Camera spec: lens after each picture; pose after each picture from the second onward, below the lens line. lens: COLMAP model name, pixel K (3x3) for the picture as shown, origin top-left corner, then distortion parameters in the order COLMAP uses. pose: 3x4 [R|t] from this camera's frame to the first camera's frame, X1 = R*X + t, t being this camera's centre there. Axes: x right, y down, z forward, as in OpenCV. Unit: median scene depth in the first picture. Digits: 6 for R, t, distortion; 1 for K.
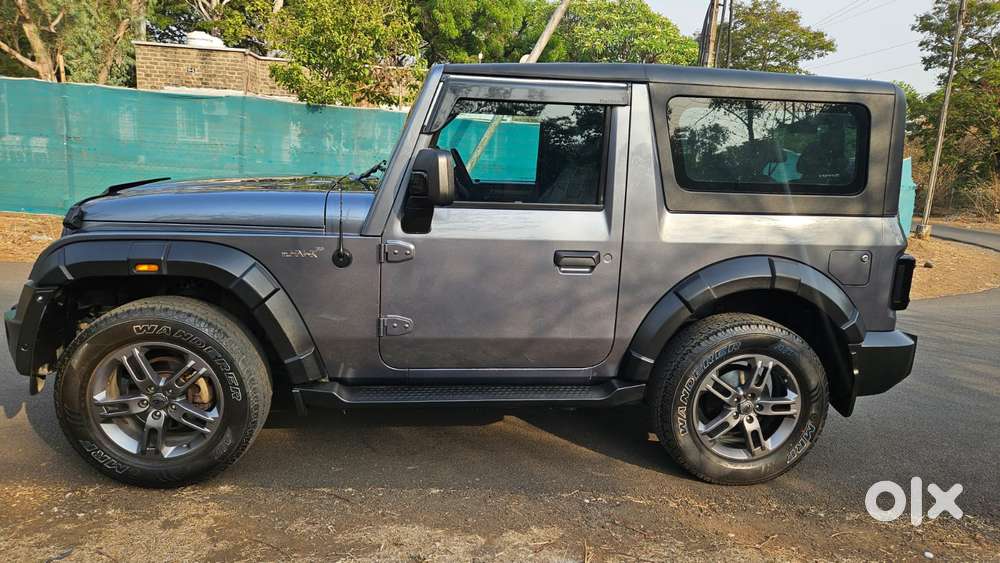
lens RADIAL K [[693.8, 0, 500.0], [0, 693.8, 281.5], [0, 0, 1]] dist [0.001825, 0.000851]
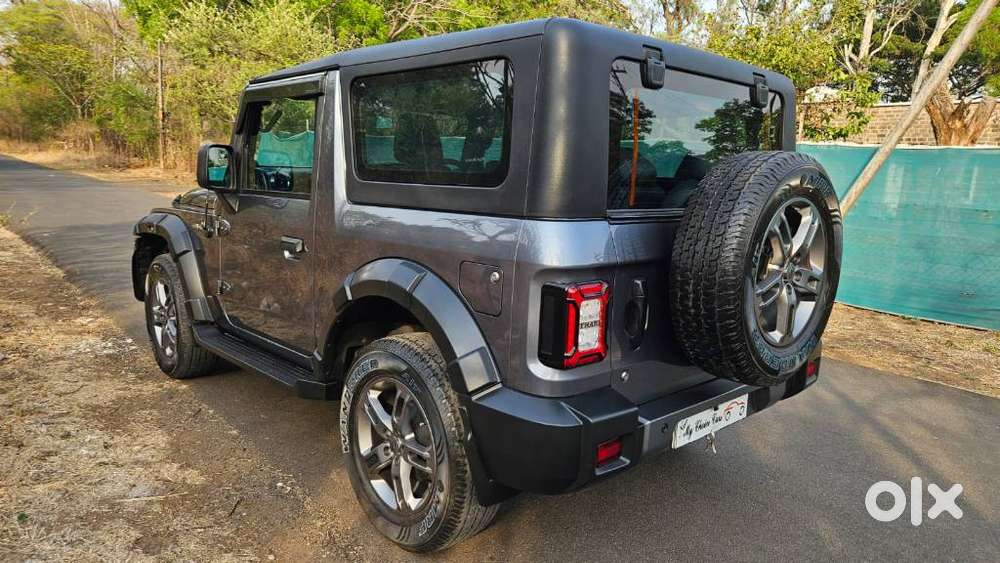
lens RADIAL K [[693.8, 0, 500.0], [0, 693.8, 281.5], [0, 0, 1]] dist [0.001825, 0.000851]
pose [[0.599070, 0.107533, -0.793443, 1.528569], [-0.172184, 0.985059, 0.003499, -0.046998], [0.781964, 0.134522, 0.608634, 0.838307]]
